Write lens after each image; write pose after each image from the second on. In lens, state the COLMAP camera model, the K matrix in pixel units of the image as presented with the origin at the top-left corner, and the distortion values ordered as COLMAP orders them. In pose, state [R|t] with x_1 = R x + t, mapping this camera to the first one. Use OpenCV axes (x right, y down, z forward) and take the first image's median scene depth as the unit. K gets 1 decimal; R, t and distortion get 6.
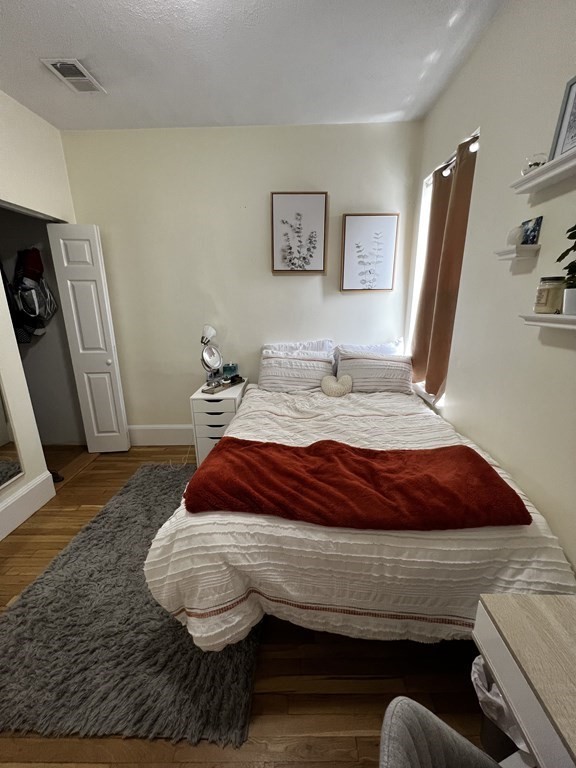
lens RADIAL K [[307.0, 0, 287.9], [0, 307.0, 381.4], [0, 0, 1]] dist [-0.001612, 0.000324]
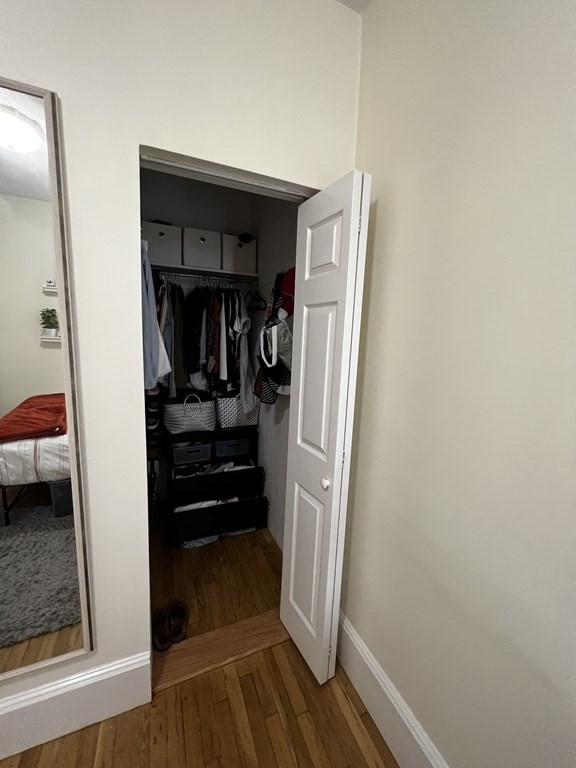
lens RADIAL K [[307.0, 0, 289.8], [0, 307.0, 381.4], [0, 0, 1]] dist [-0.001612, 0.000324]
pose [[0.410695, 0.146583, -0.899913, -0.245262], [-0.275682, 0.960759, 0.030680, -0.215833], [0.869097, 0.235489, 0.434989, 0.776872]]
